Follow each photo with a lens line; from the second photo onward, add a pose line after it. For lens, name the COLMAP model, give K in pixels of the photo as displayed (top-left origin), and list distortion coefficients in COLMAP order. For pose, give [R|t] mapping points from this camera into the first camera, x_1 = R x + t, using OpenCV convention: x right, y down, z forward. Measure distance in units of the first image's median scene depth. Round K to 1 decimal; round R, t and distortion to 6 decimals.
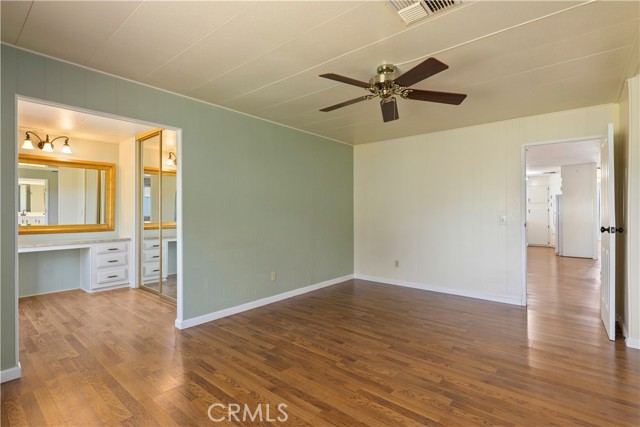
lens RADIAL K [[307.7, 0, 320.0], [0, 307.7, 213.5], [0, 0, 1]] dist [-0.000283, -0.000001]
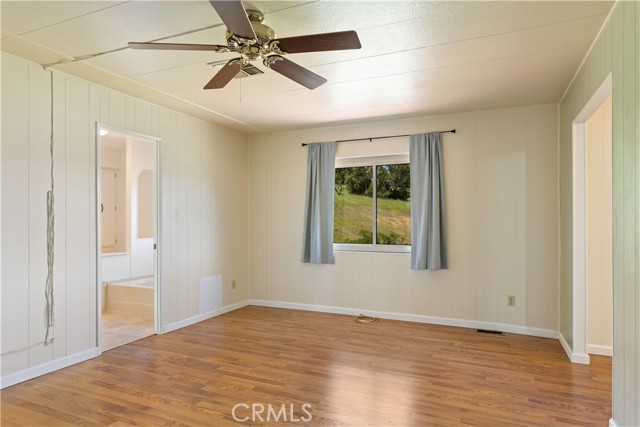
lens RADIAL K [[380.3, 0, 320.0], [0, 380.3, 213.5], [0, 0, 1]] dist [-0.003940, -0.000993]
pose [[-0.962953, -0.007238, -0.269571, 0.364945], [-0.004274, 0.999924, -0.011580, -0.012321], [0.269634, -0.009999, -0.962911, 2.284898]]
